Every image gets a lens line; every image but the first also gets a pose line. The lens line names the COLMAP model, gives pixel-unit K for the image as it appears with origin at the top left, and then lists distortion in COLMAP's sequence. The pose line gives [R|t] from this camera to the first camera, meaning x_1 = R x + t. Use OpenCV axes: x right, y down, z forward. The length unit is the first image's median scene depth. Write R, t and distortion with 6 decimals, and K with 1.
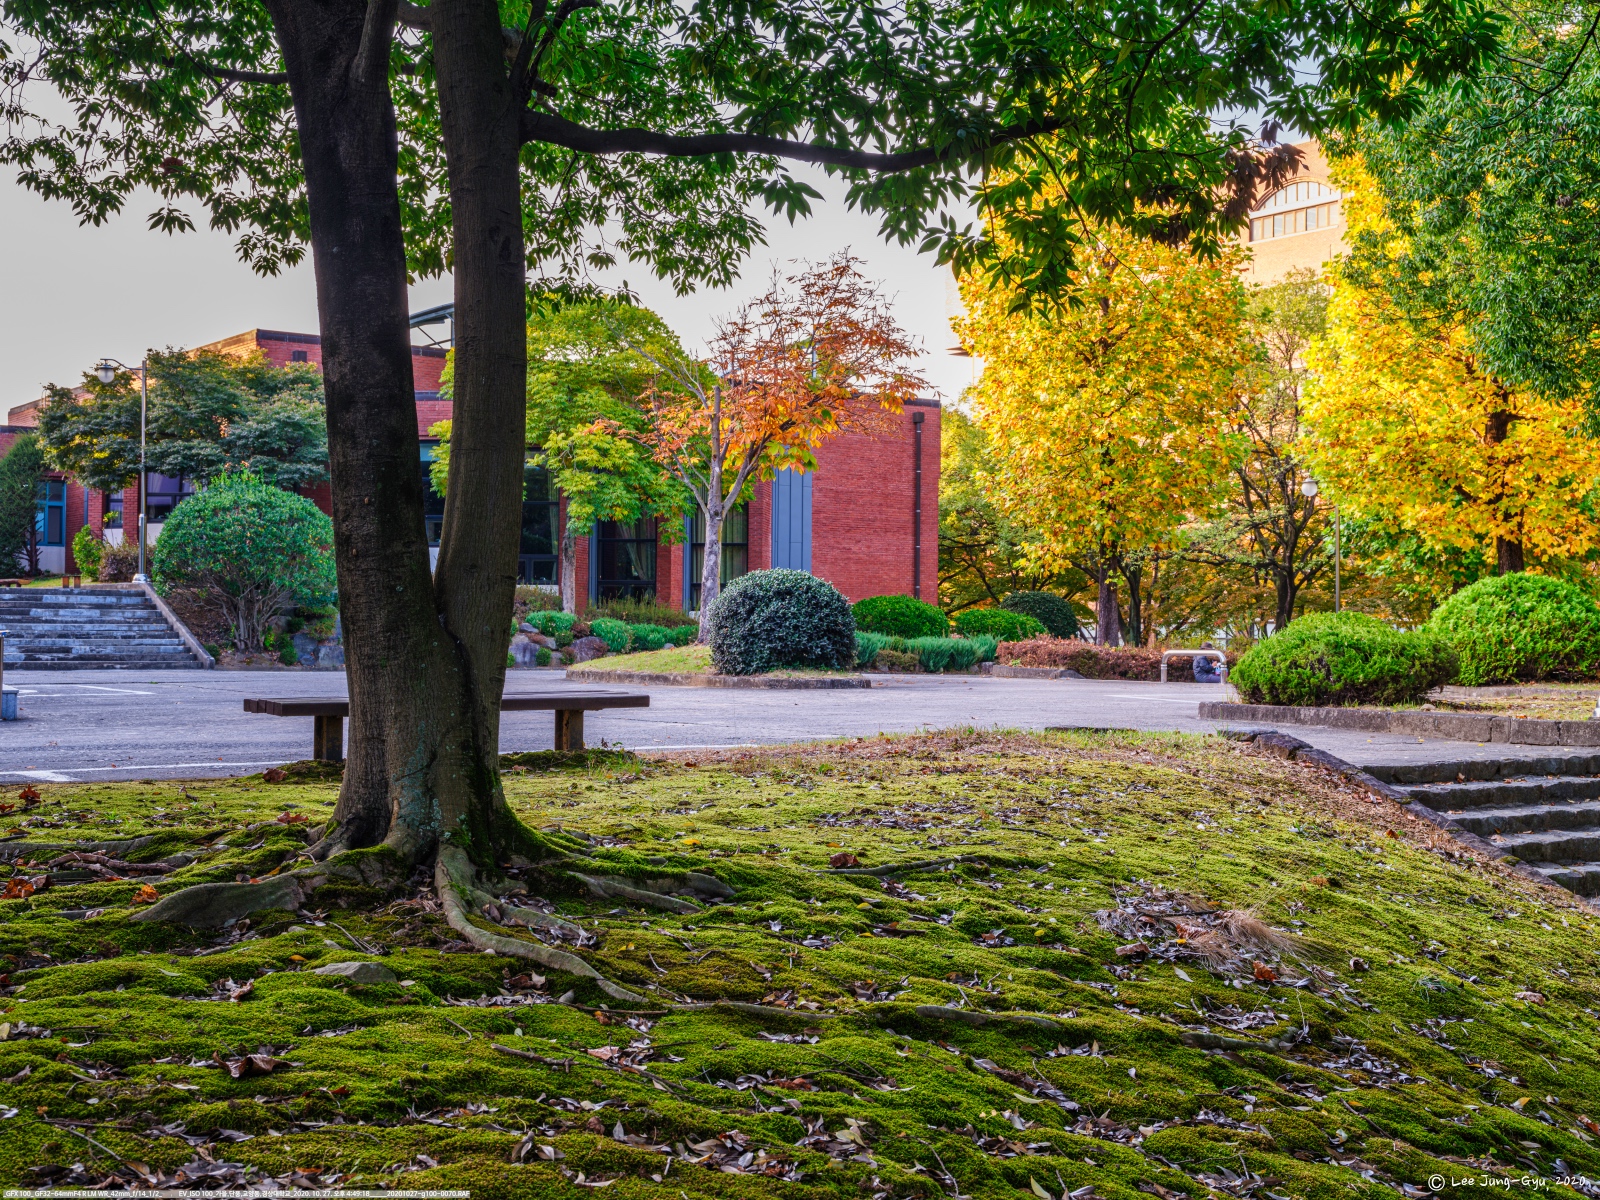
lens RADIAL K [[1940.4, 0, 800.5], [0, 1940.4, 602.3], [0, 0, 1]] dist [-0.005560, 0.000000]
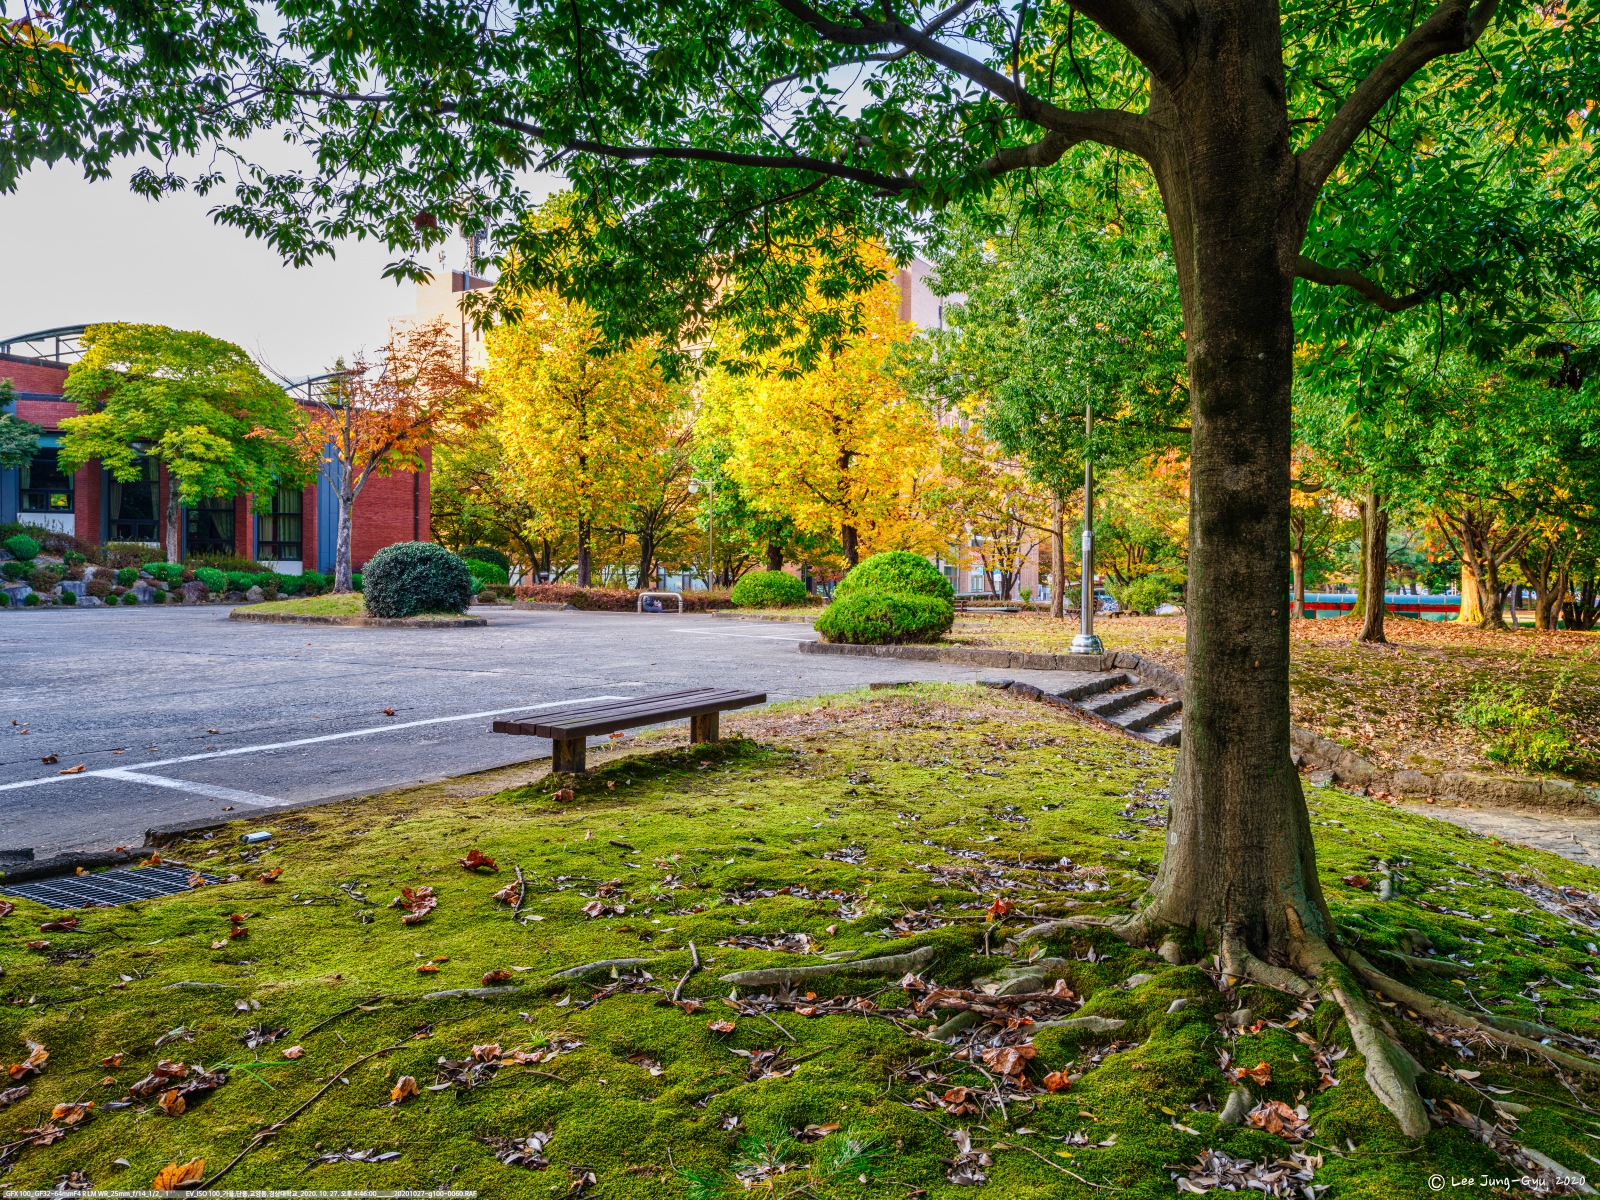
lens RADIAL K [[1188.9, 0, 800.1], [0, 1188.9, 594.6], [0, 0, 1]] dist [-0.008015, -0.001253]
pose [[0.907005, -0.009103, 0.421021, -0.104099], [-0.008022, 0.999211, 0.038886, -0.012509], [-0.421043, -0.038647, 0.906217, 0.082237]]
